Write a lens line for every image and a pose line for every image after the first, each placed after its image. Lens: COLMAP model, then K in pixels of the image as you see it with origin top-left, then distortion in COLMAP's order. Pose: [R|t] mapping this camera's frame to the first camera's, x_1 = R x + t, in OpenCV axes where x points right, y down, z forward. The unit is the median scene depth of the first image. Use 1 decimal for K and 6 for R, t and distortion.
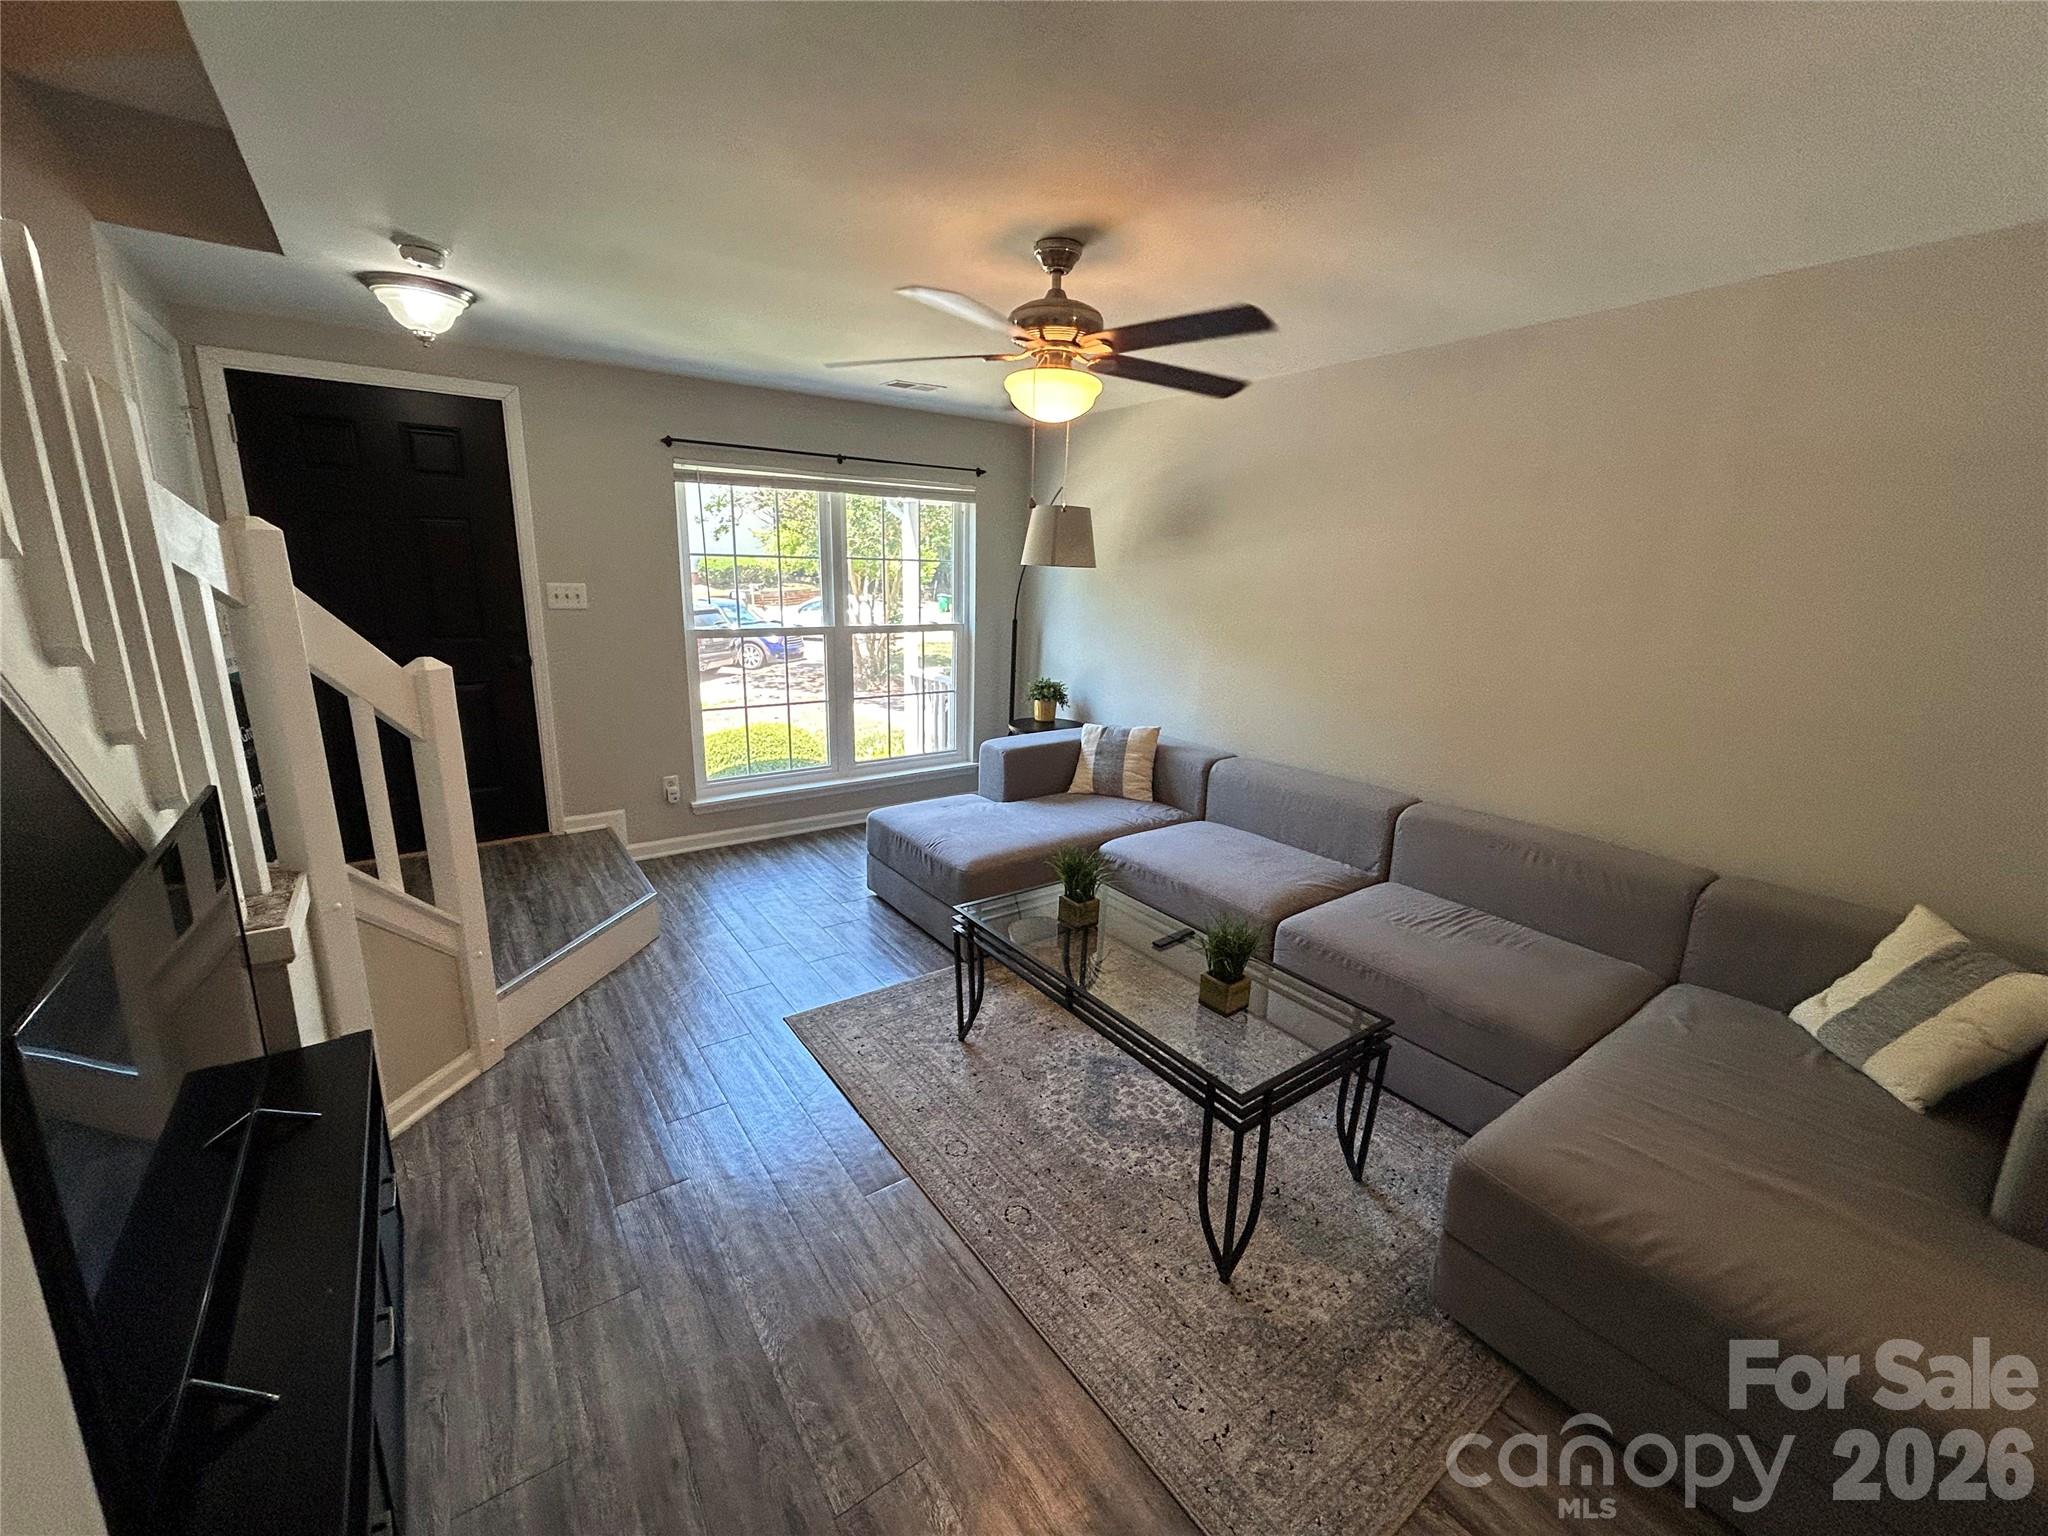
lens RADIAL K [[827.3, 0, 1024.2], [0, 827.3, 770.8], [0, 0, 1]] dist [-0.001165, 0.000585]
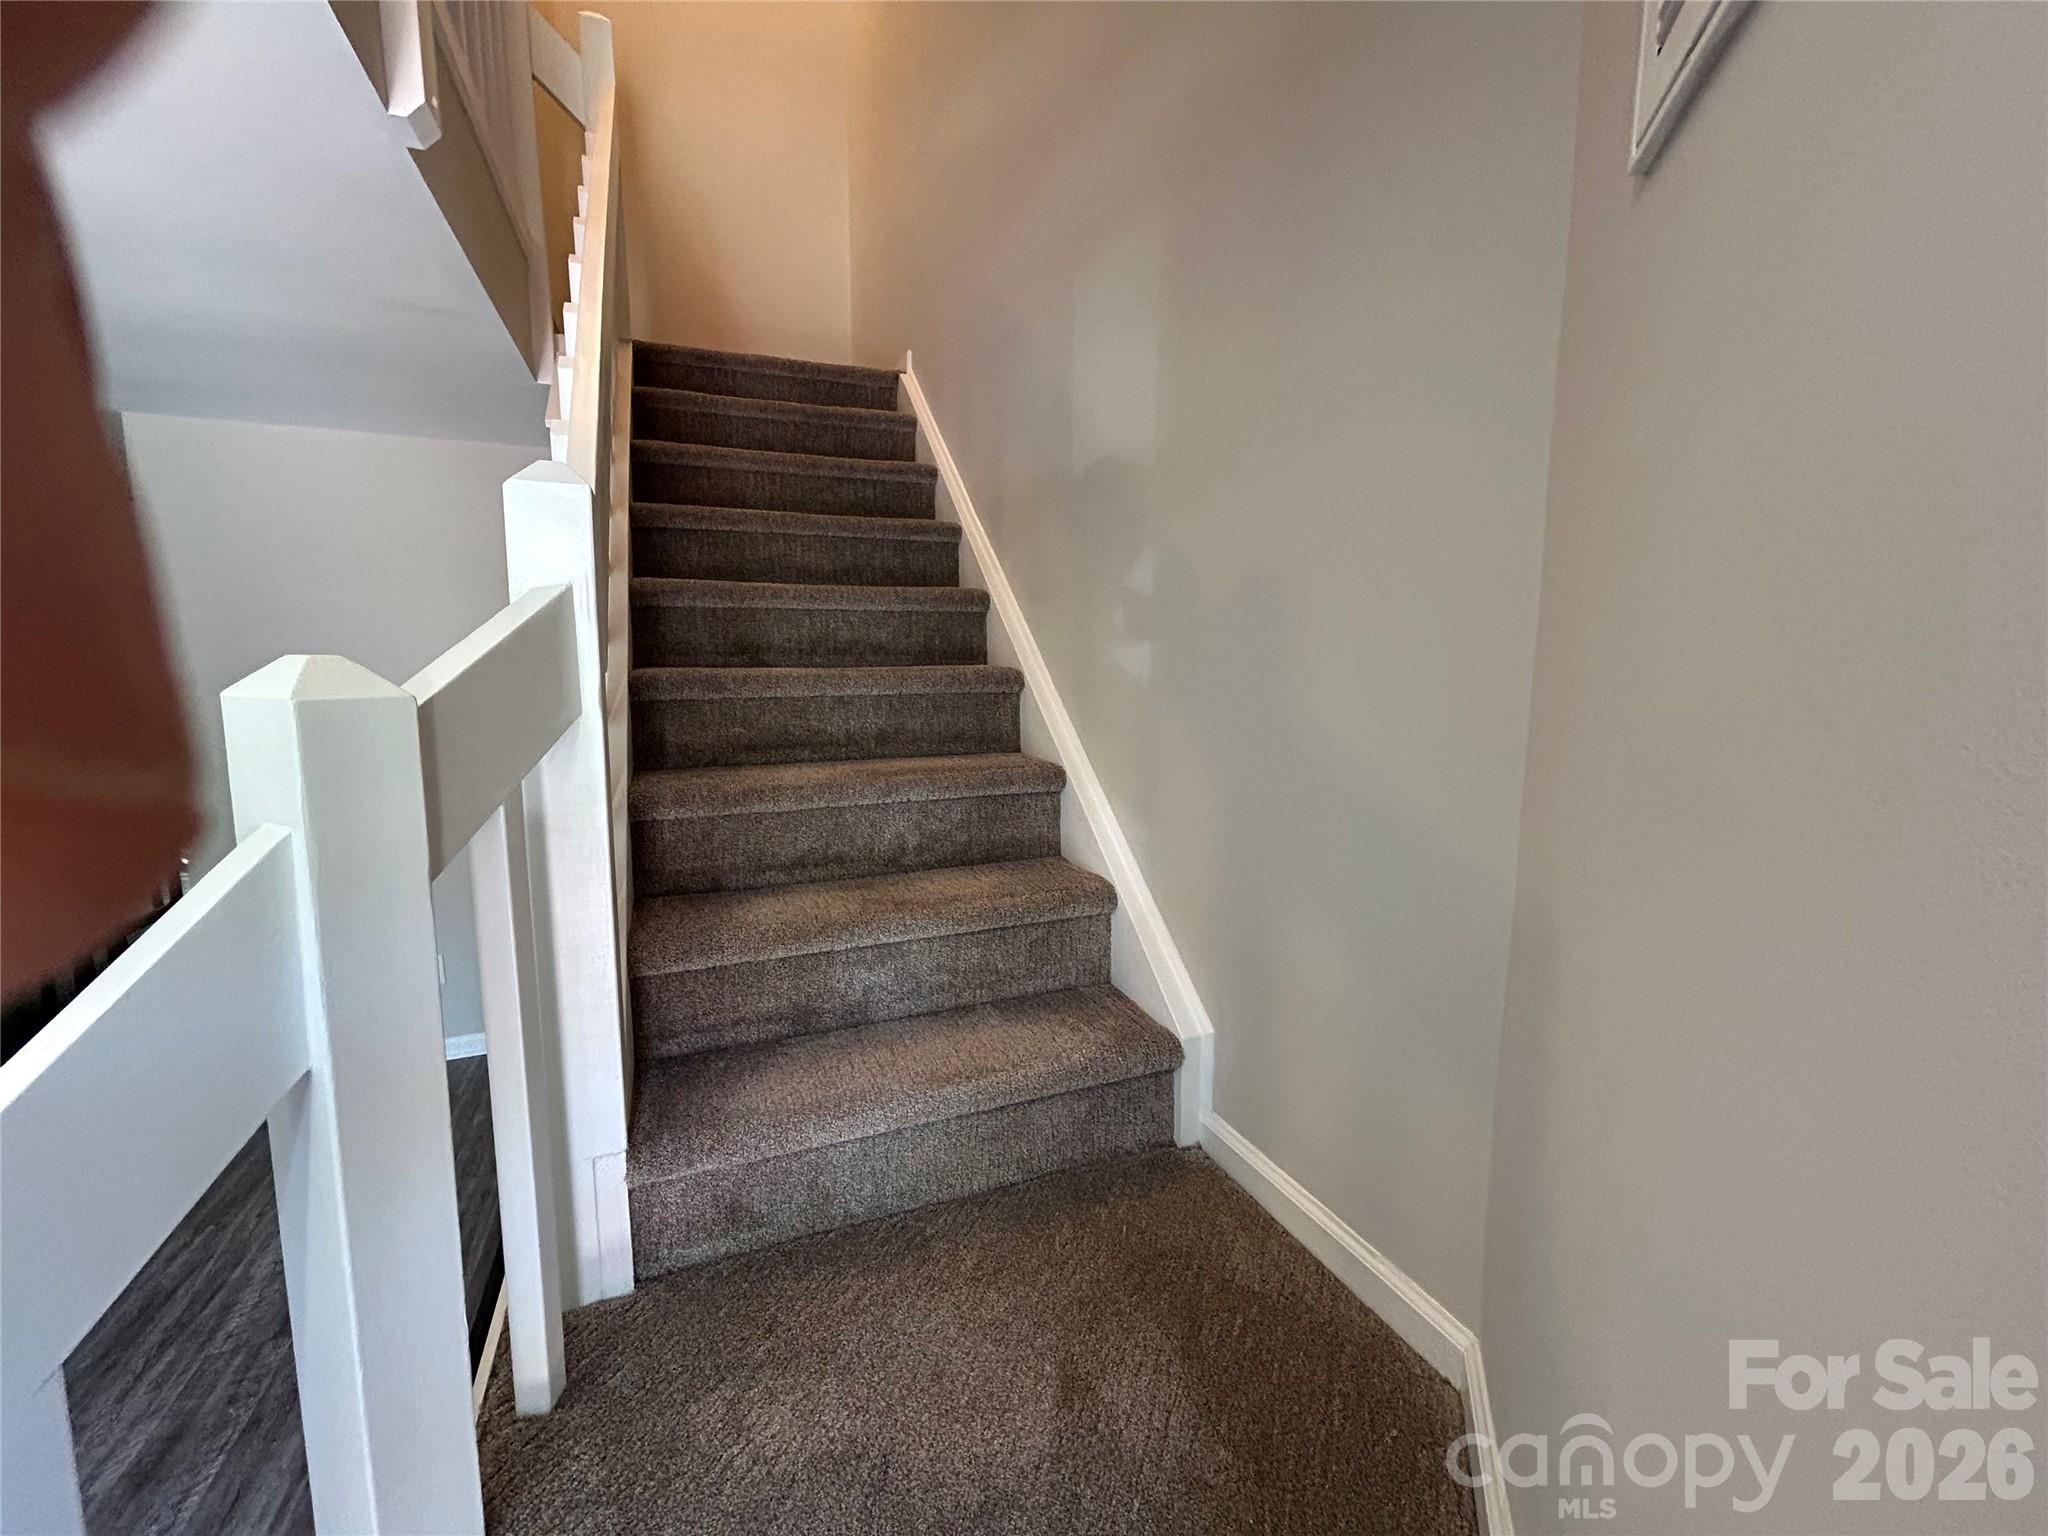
lens RADIAL K [[827.3, 0, 1030.6], [0, 827.3, 758.6], [0, 0, 1]] dist [-0.001165, 0.000585]
pose [[-0.973662, -0.056688, 0.220836, -0.616503], [0.025865, 0.934880, 0.354019, -0.187250], [-0.226524, 0.350407, -0.908792, 0.589020]]
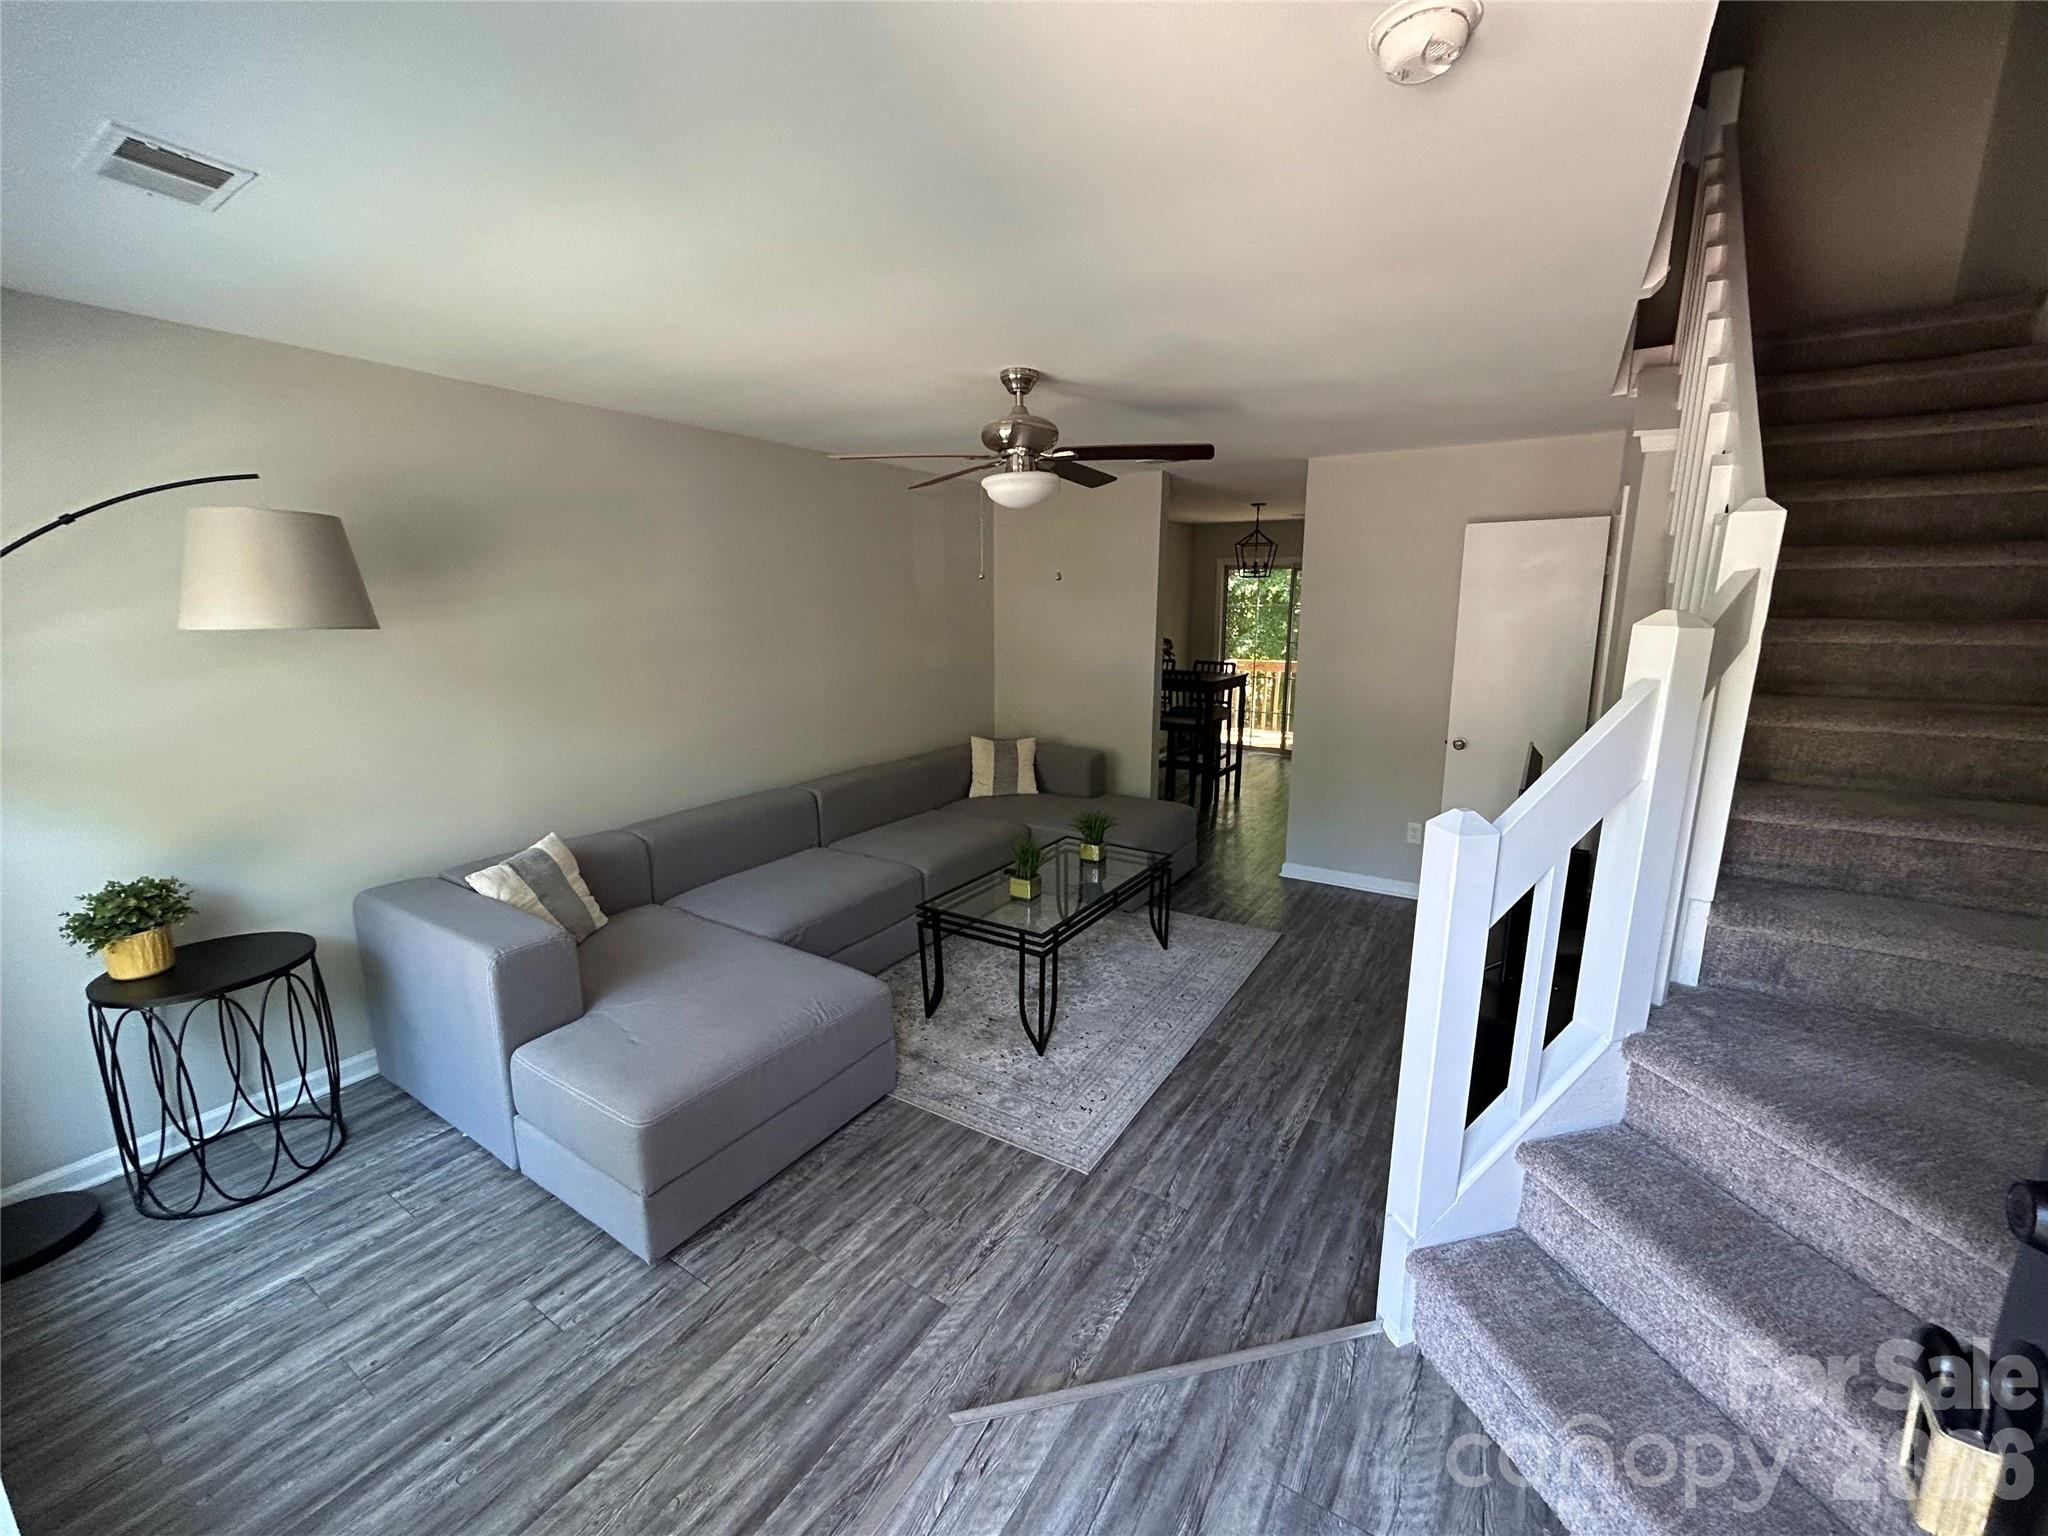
lens RADIAL K [[827.3, 0, 1028.1], [0, 827.3, 762.3], [0, 0, 1]] dist [-0.001165, 0.000585]
pose [[-0.374447, -0.205700, 0.904144, -0.691065], [0.202418, 0.933433, 0.296194, -0.259921], [-0.904885, 0.293924, -0.307883, 0.875854]]
